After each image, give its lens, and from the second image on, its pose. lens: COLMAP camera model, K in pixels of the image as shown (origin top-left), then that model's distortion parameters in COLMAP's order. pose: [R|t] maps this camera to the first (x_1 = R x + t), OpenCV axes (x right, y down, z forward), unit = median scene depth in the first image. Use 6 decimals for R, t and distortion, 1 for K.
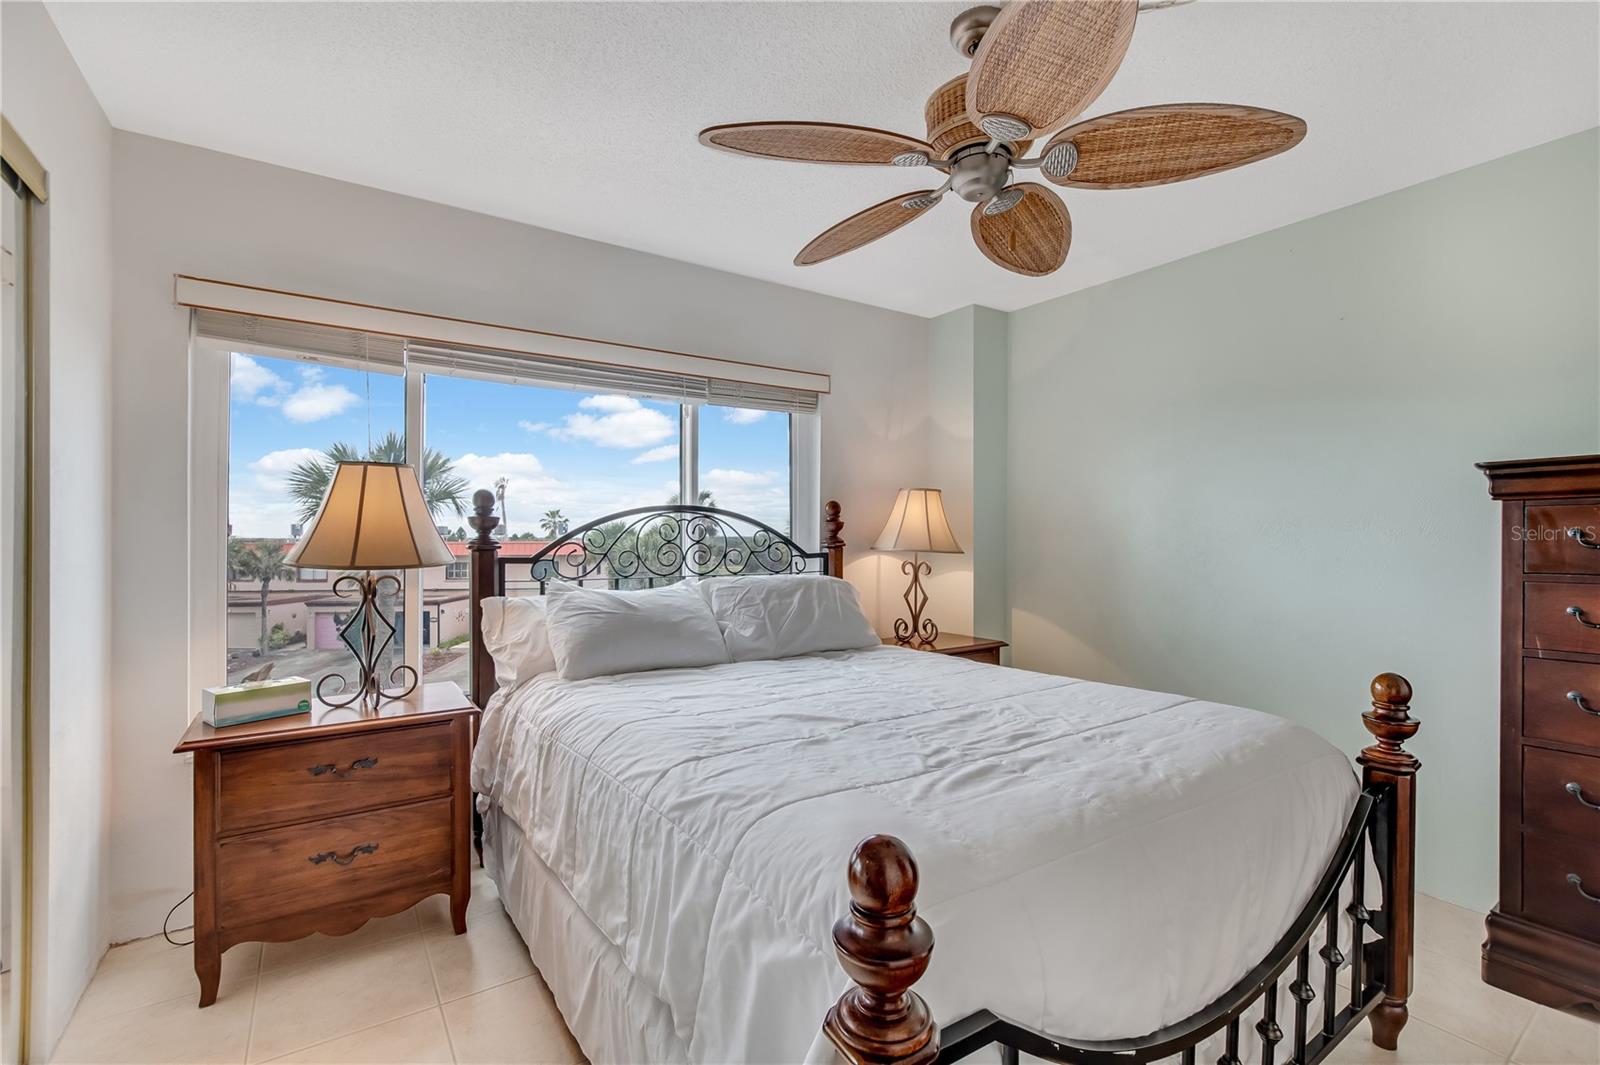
lens RADIAL K [[723.8, 0, 786.6], [0, 723.8, 537.6], [0, 0, 1]] dist [-0.028986, 0.000526]
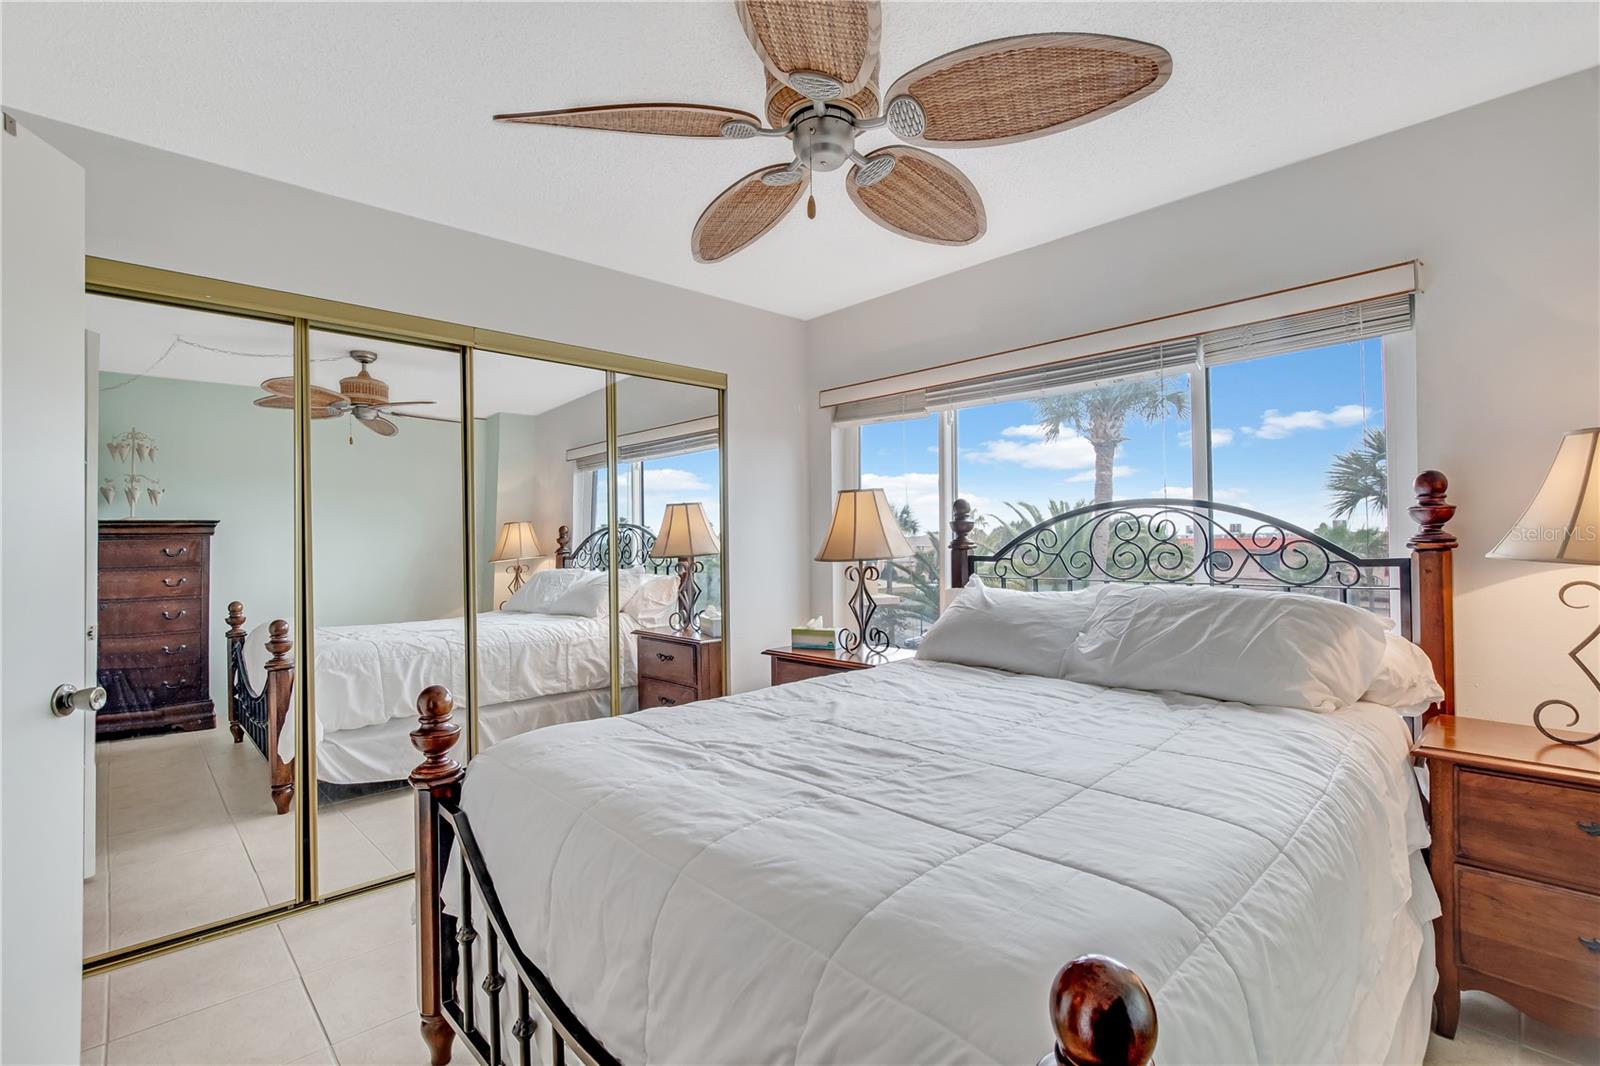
lens RADIAL K [[723.8, 0, 784.3], [0, 723.8, 532.1], [0, 0, 1]] dist [-0.028986, 0.000526]
pose [[0.155043, -0.010168, -0.987855, 0.927607], [0.017226, 0.999823, -0.007588, -0.009781], [0.987758, -0.015840, 0.155190, 0.641219]]
